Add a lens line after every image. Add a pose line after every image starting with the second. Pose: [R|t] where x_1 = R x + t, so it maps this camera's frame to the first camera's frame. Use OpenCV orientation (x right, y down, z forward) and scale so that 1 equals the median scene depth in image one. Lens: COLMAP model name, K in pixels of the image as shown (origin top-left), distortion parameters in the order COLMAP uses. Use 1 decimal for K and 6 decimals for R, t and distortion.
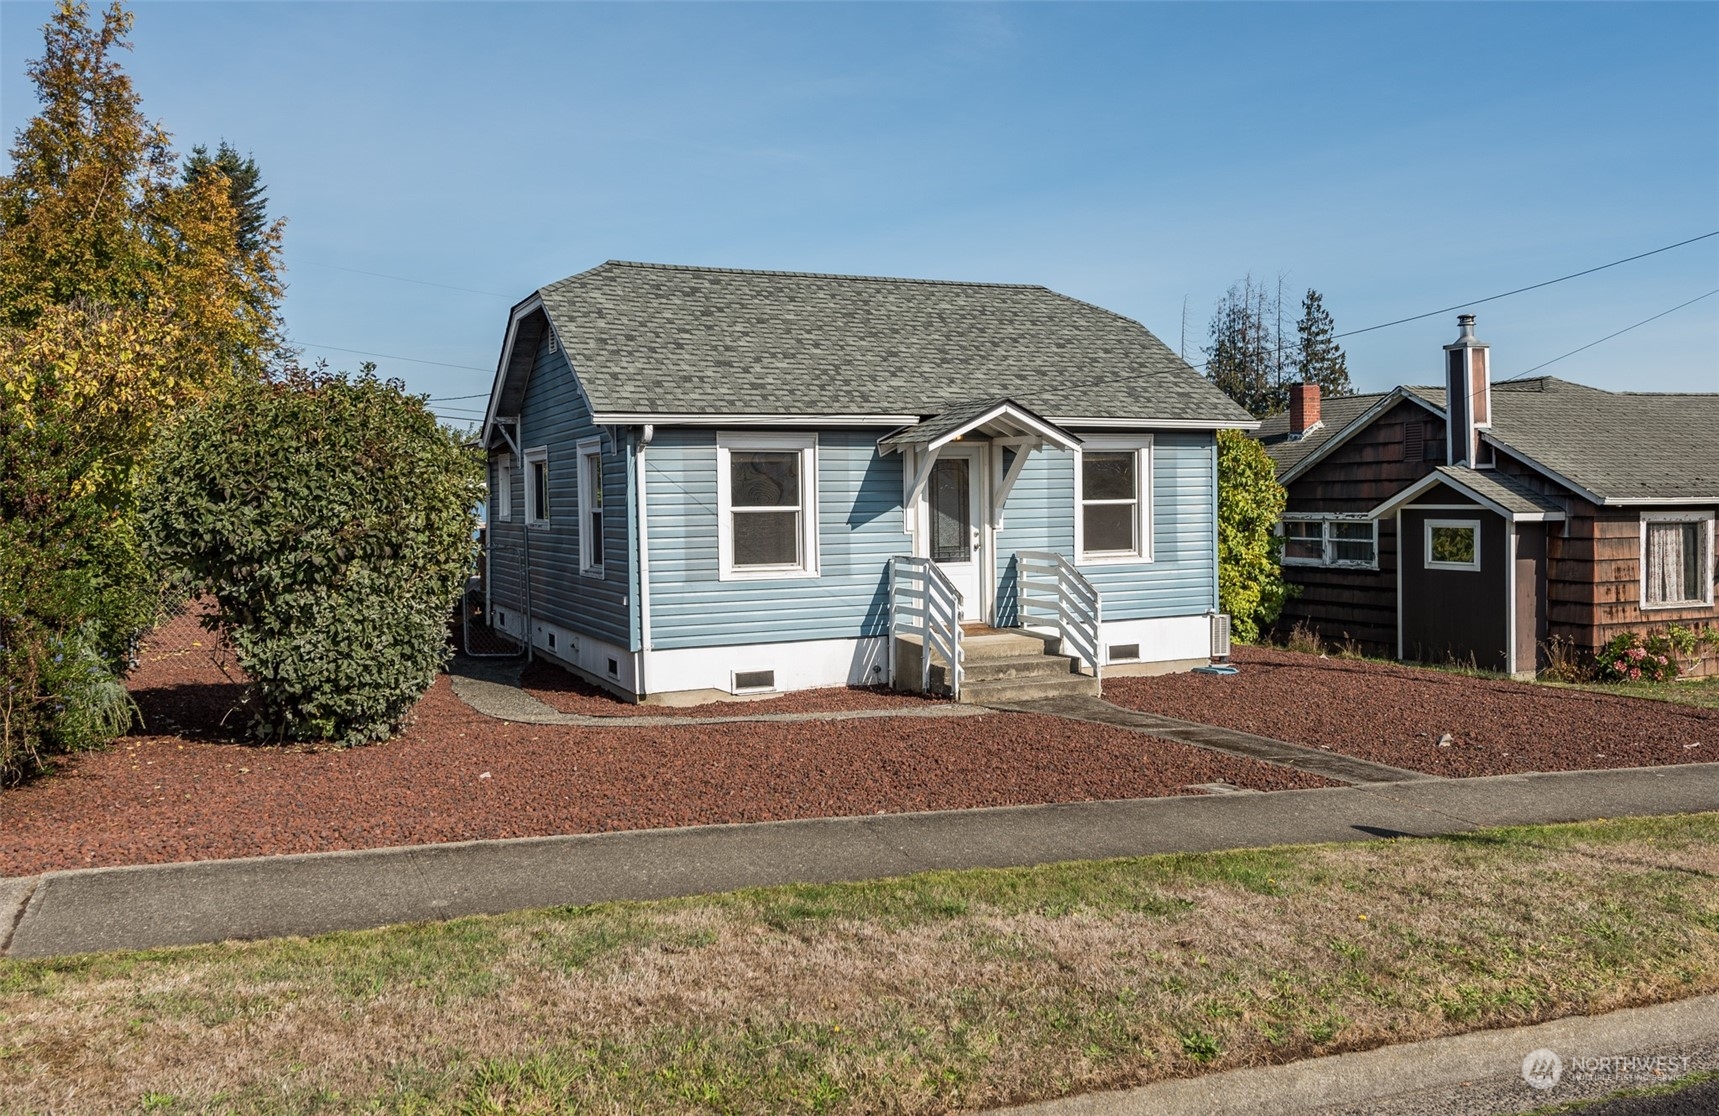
lens RADIAL K [[1385.9, 0, 871.7], [0, 1385.9, 552.7], [0, 0, 1]] dist [-0.005616, 0.002605]
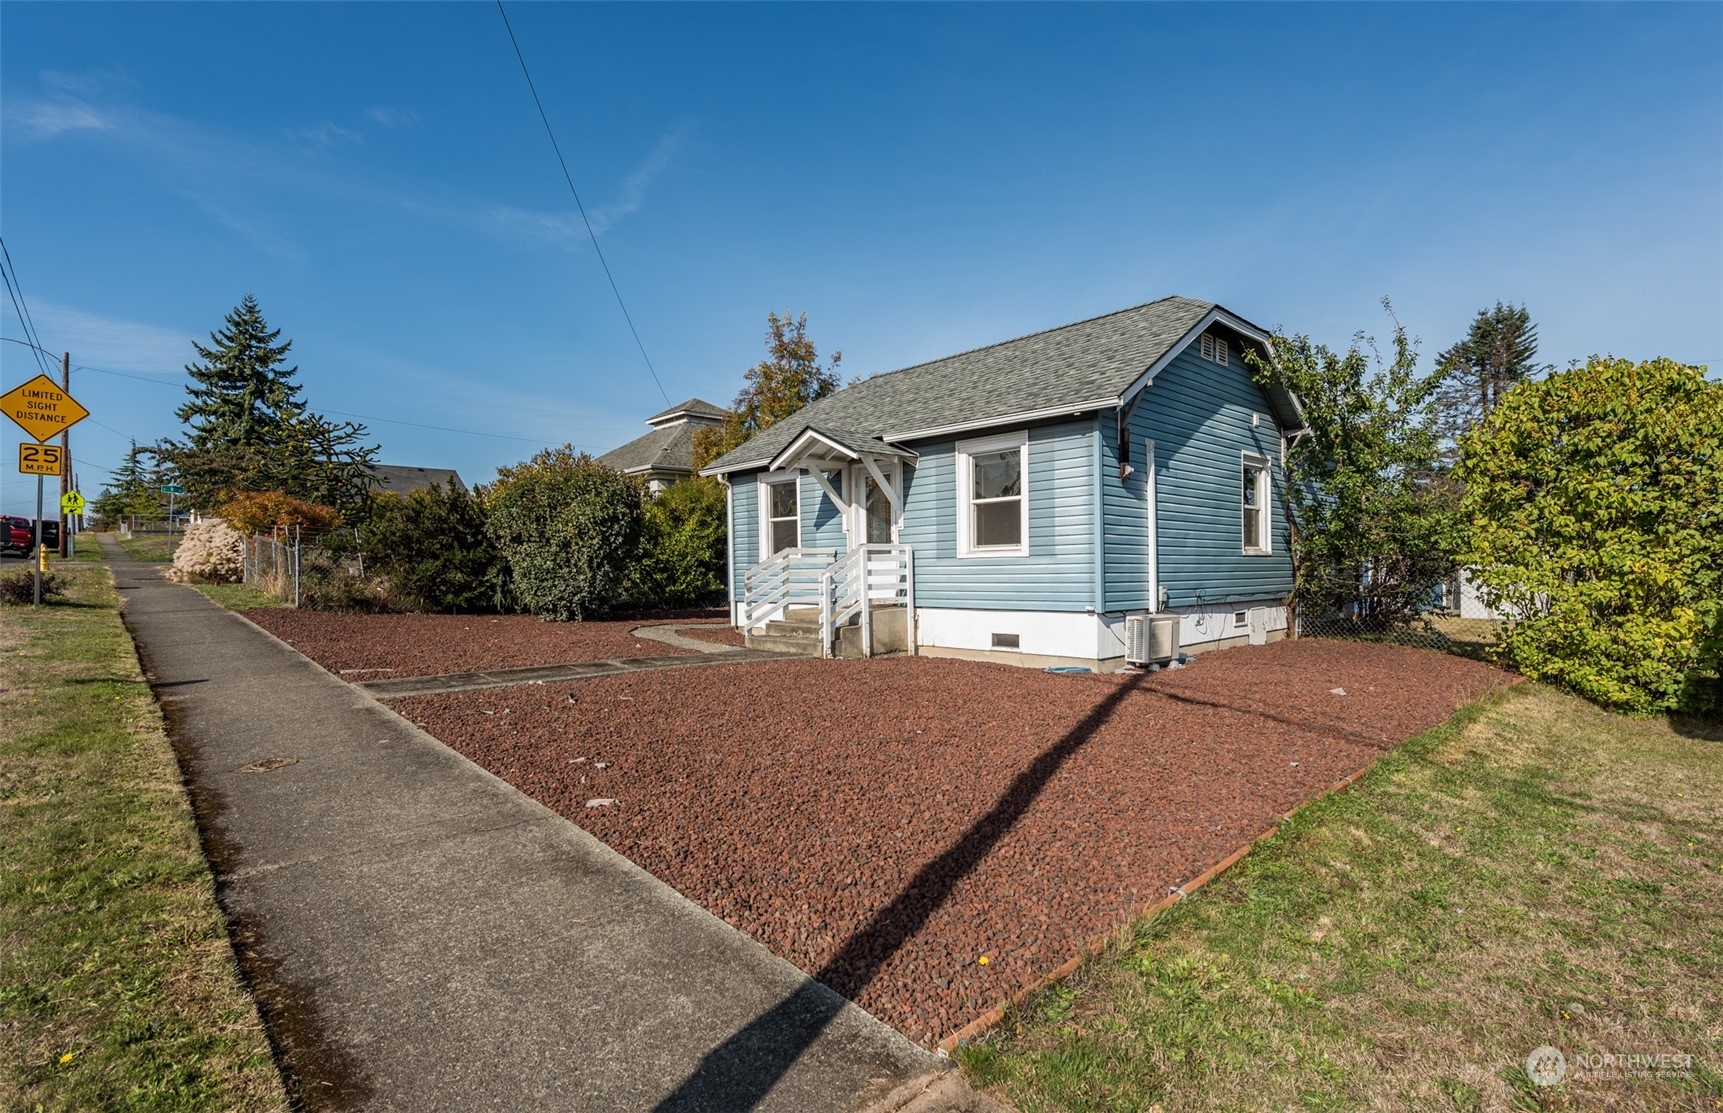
lens RADIAL K [[800.3, 0, 858.9], [0, 800.3, 571.1], [0, 0, 1]] dist [-0.001772, -0.000164]
pose [[0.317508, 0.011977, -0.948180, 0.760768], [-0.031700, 0.999495, 0.002010, 0.022062], [0.947726, 0.029419, 0.317727, 0.733786]]
